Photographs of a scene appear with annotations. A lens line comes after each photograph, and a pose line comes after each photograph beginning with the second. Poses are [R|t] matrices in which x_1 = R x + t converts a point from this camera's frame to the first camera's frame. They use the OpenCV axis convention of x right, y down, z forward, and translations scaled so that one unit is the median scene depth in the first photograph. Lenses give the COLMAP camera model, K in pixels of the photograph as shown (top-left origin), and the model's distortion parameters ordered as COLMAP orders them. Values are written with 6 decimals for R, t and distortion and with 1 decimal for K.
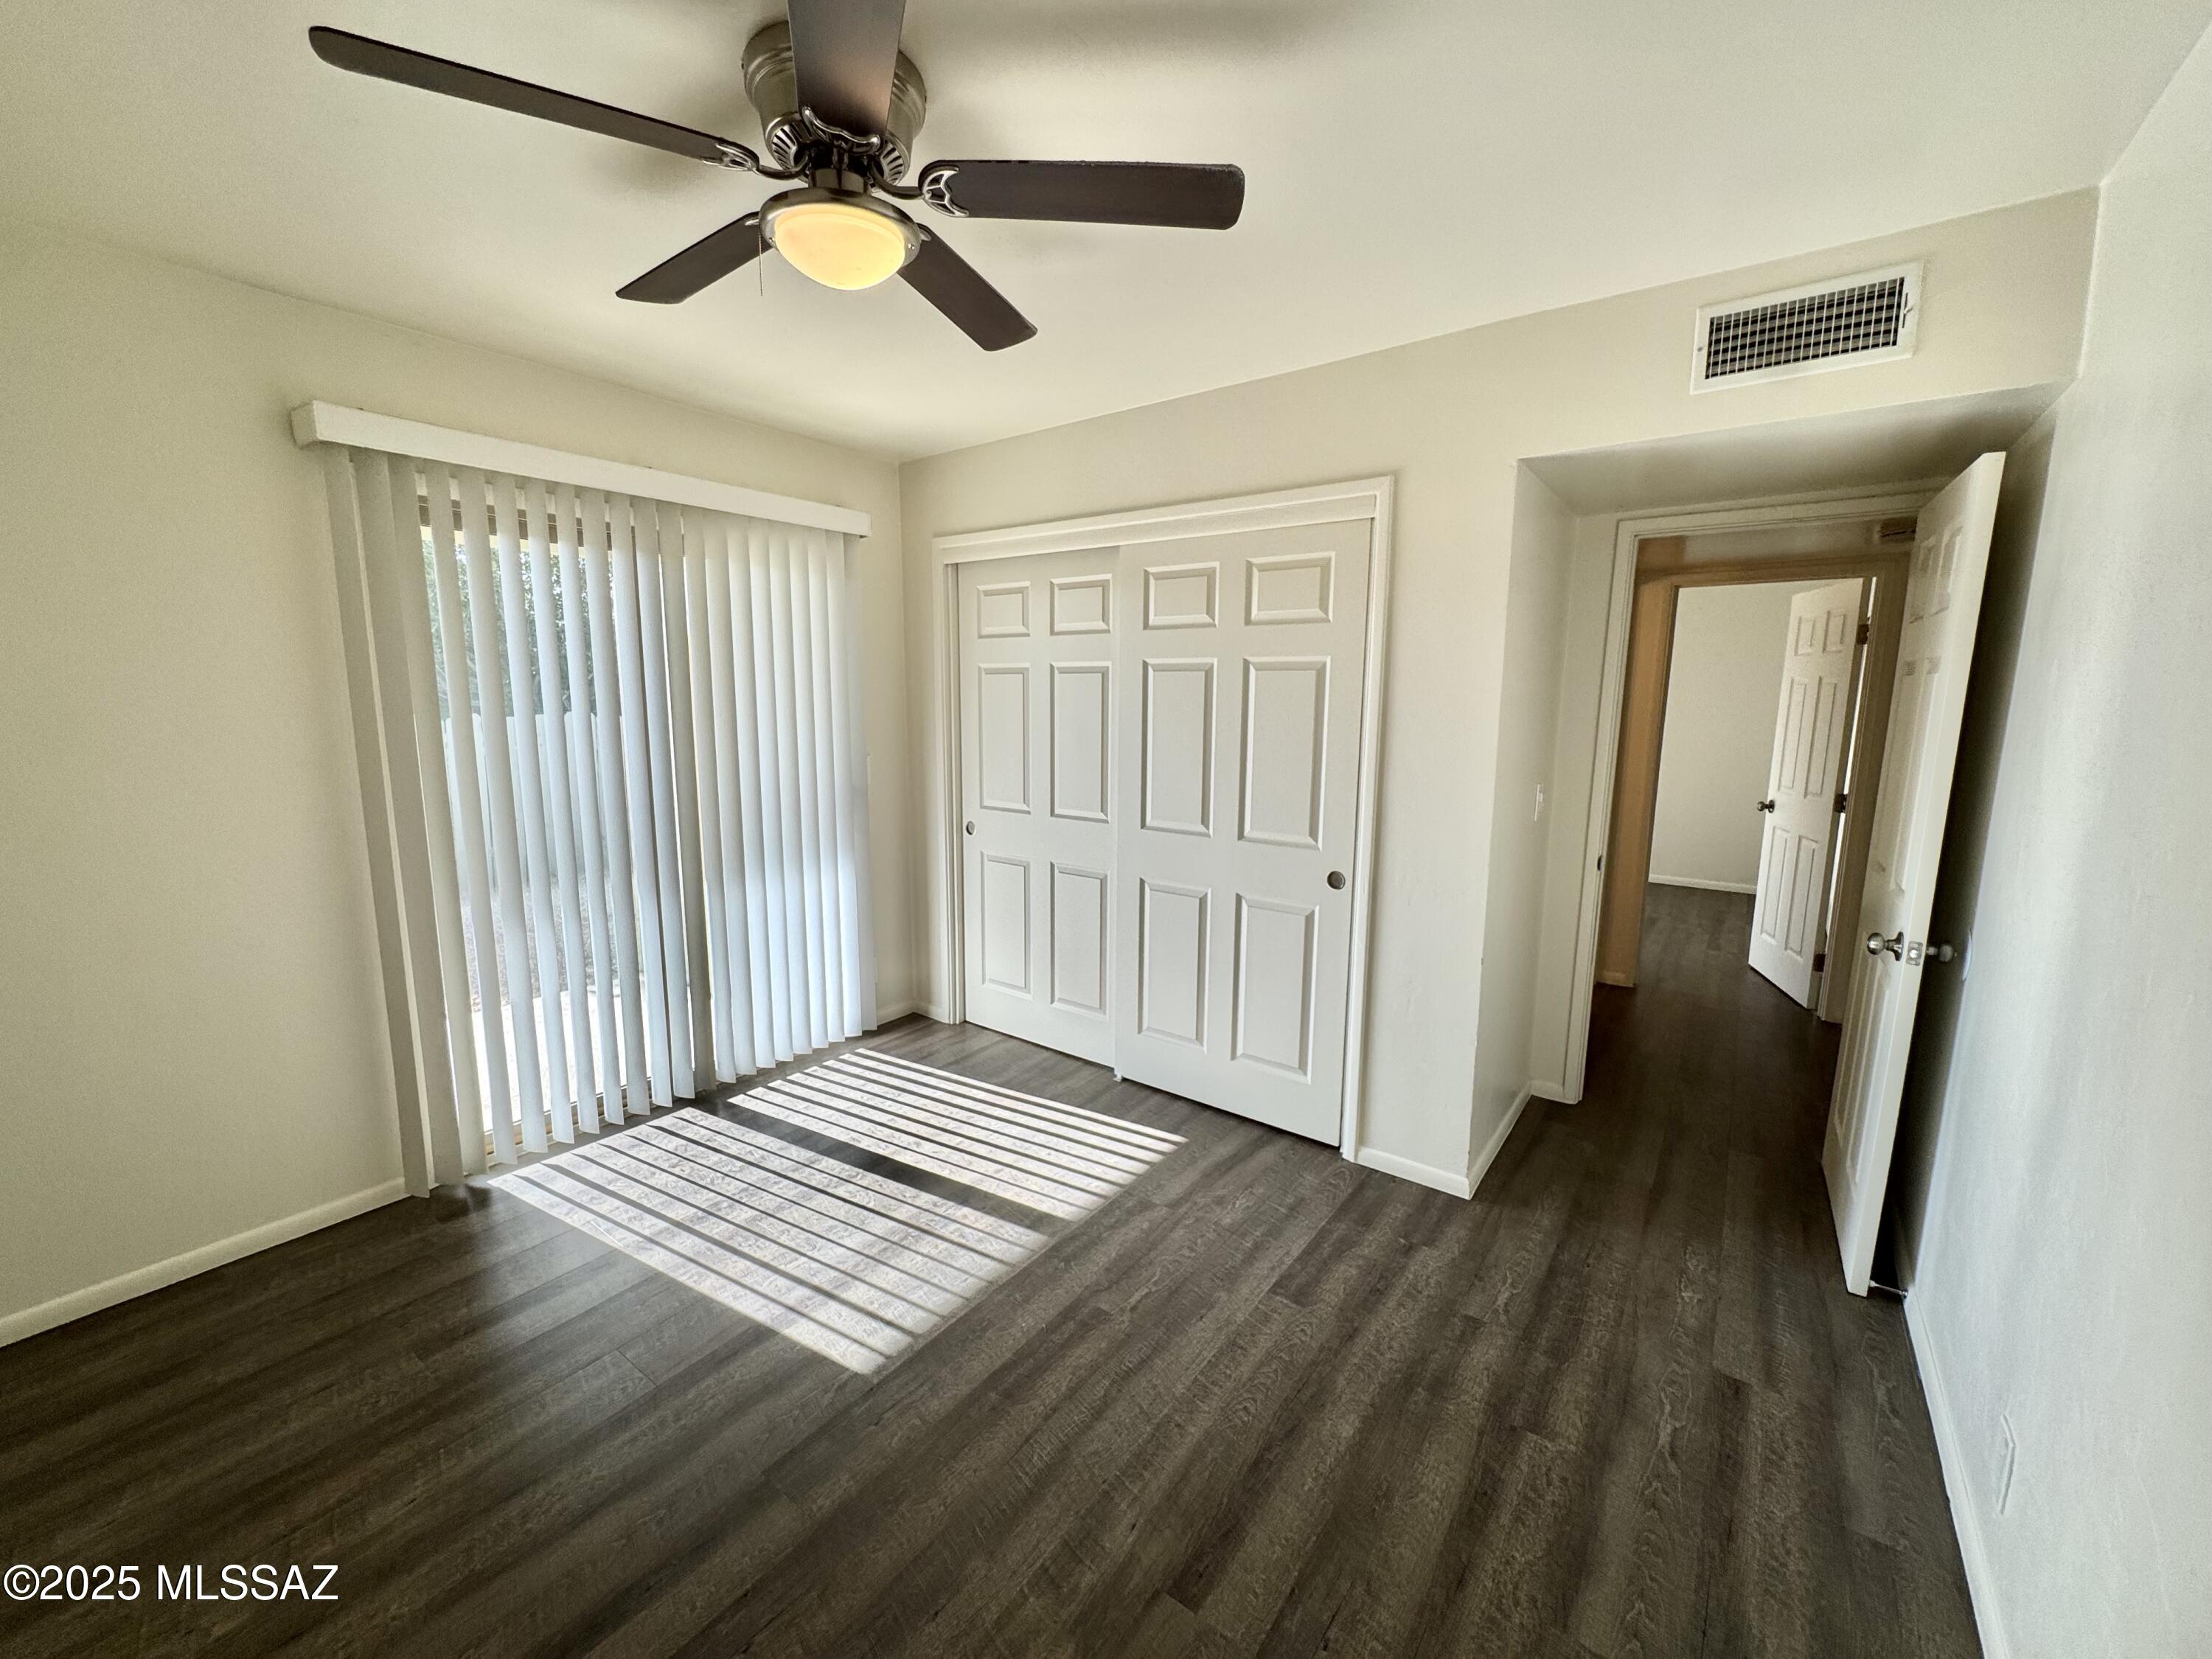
lens RADIAL K [[884.1, 0, 1112.9], [0, 884.1, 830.3], [0, 0, 1]] dist [-0.004508, -0.000755]
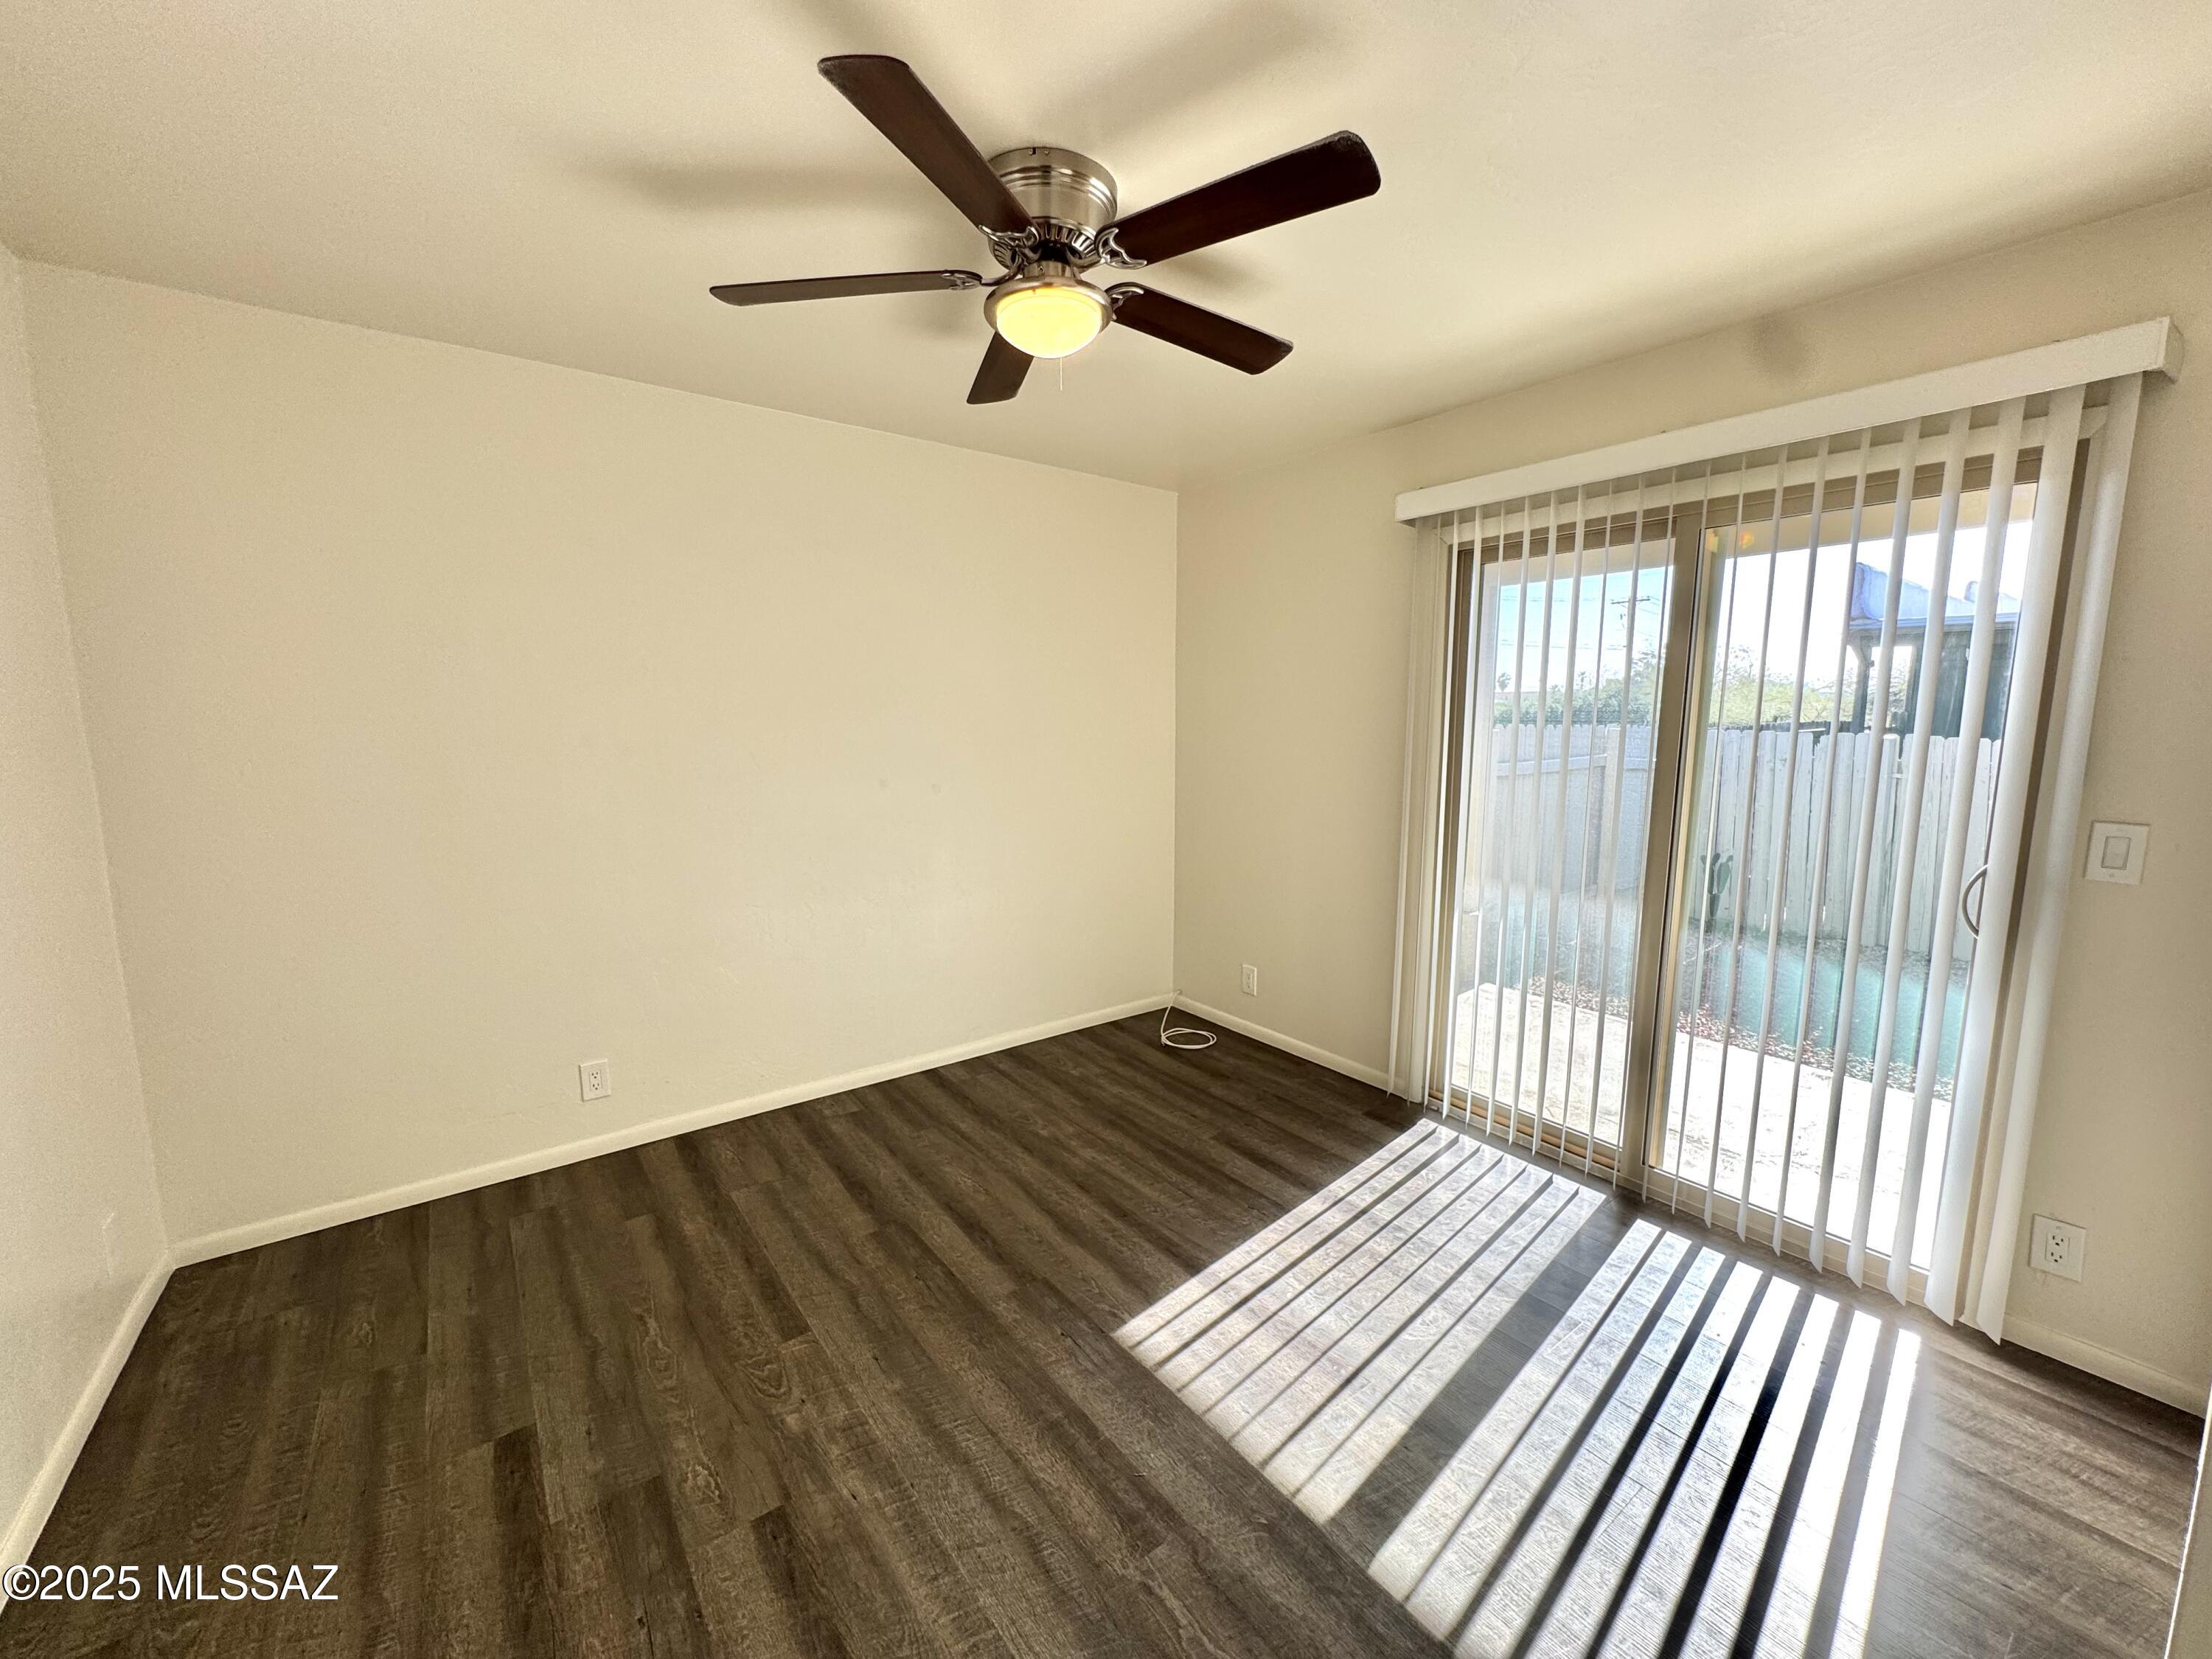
lens RADIAL K [[884.1, 0, 1112.9], [0, 884.1, 830.3], [0, 0, 1]] dist [-0.004508, -0.000755]
pose [[-0.292014, 0.116581, -0.949282, 0.597285], [-0.150355, 0.974606, 0.165943, -0.136513], [0.944522, 0.191187, -0.267070, 1.024288]]
